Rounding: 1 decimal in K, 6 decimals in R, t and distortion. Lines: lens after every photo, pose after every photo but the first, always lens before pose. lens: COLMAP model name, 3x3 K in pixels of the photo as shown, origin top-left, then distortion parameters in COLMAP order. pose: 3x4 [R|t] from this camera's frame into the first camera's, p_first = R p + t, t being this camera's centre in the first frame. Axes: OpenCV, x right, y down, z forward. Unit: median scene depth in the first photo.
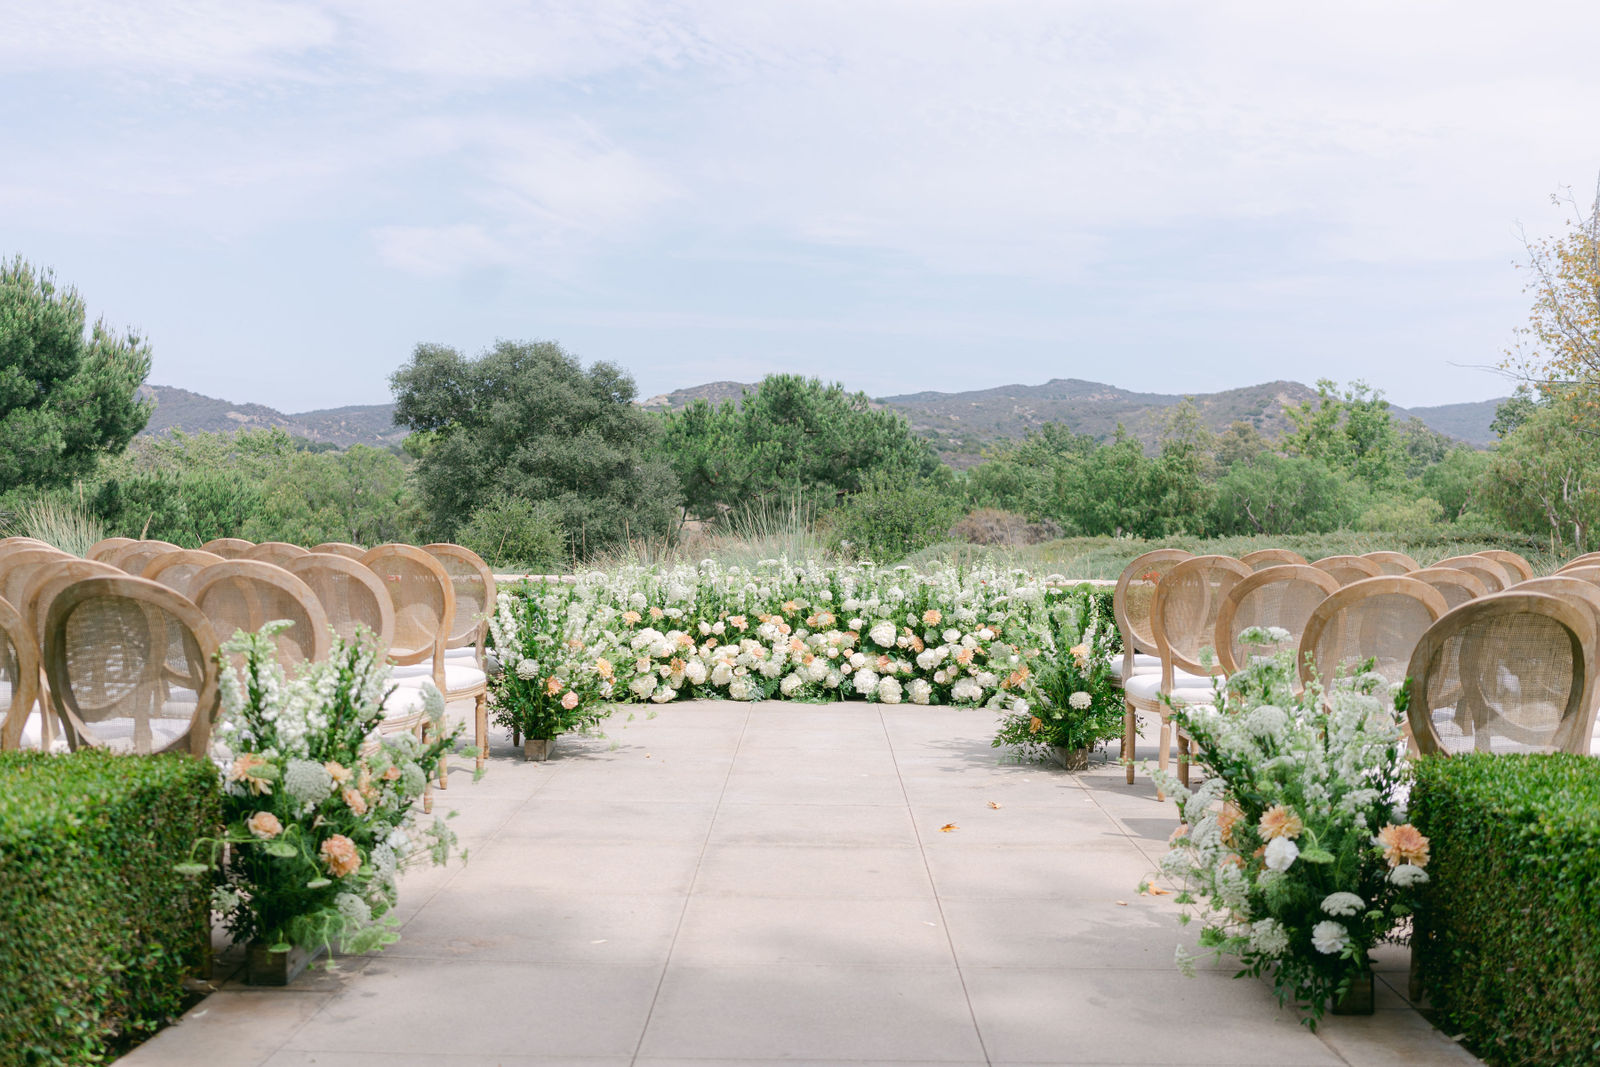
lens RADIAL K [[1889.4, 0, 774.7], [0, 1889.4, 531.5], [0, 0, 1]] dist [0.003135, 0.004576]
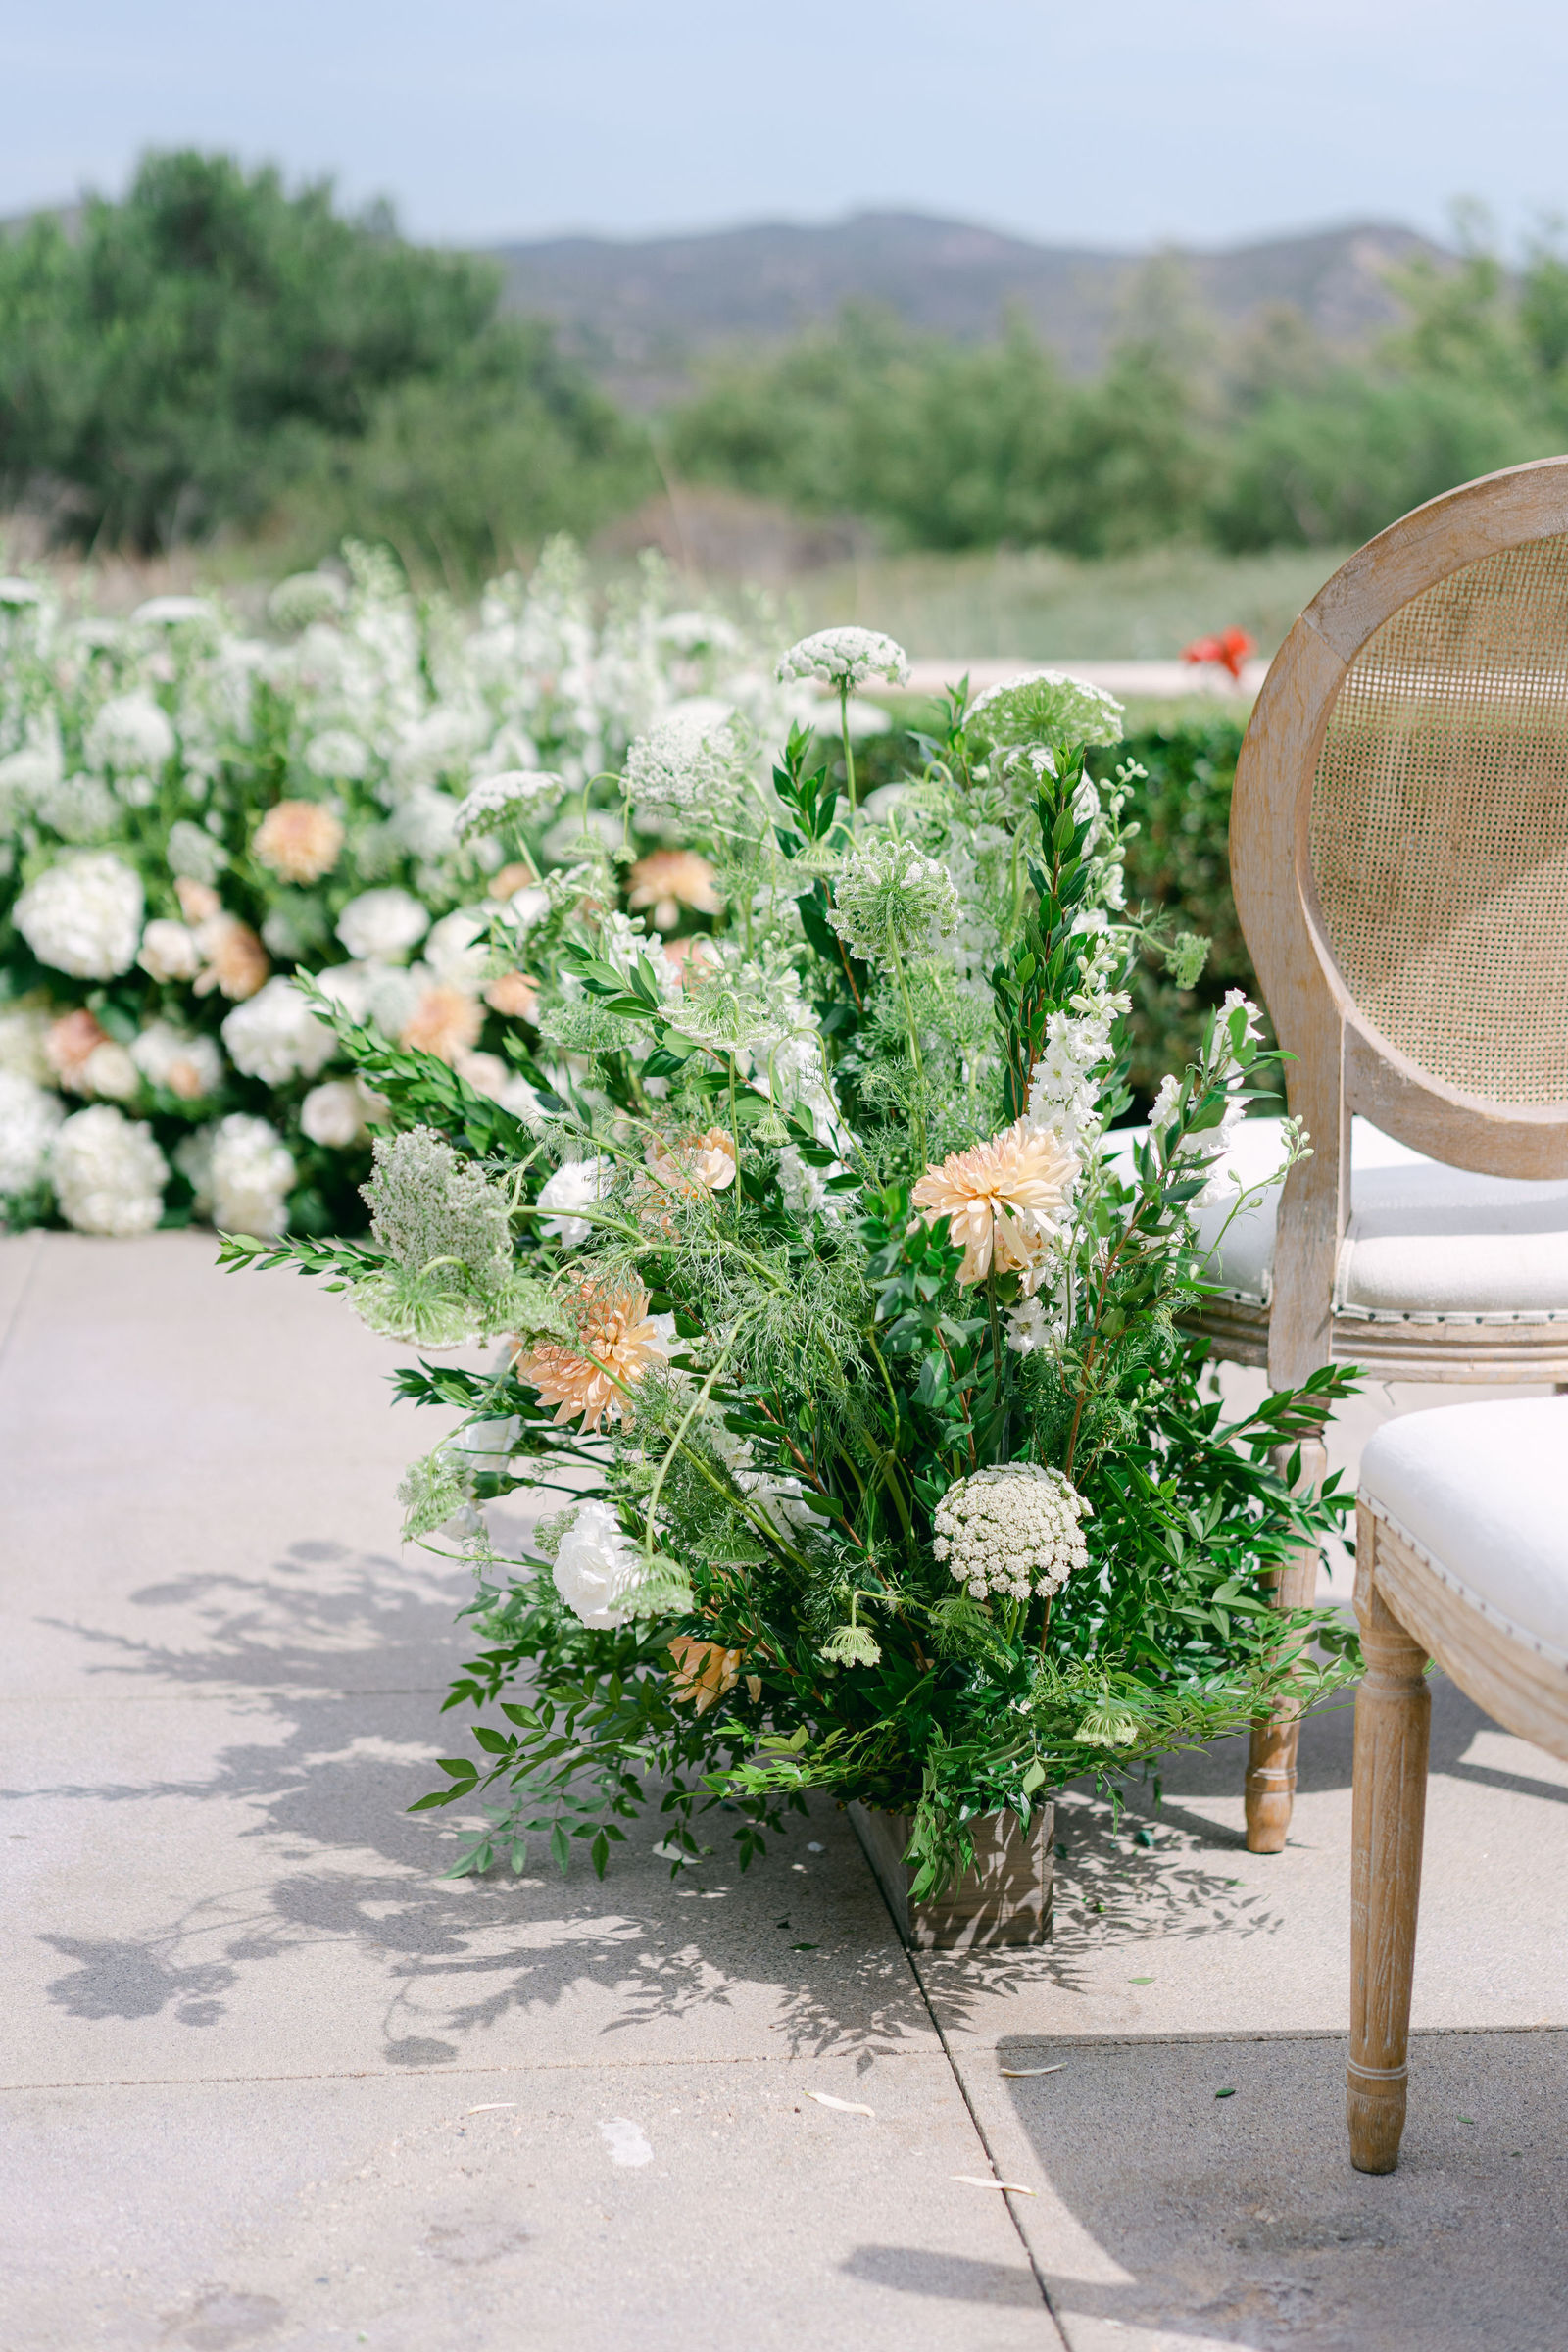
lens RADIAL K [[3639.0, 0, 779.3], [0, 3639.0, 1242.4], [0, 0, 1]] dist [0.112364, -0.760648]
pose [[0.992101, -0.021237, 0.123631, 0.085383], [-0.001530, 0.983442, 0.181217, 0.014515], [-0.125432, -0.179975, 0.975641, 0.569203]]
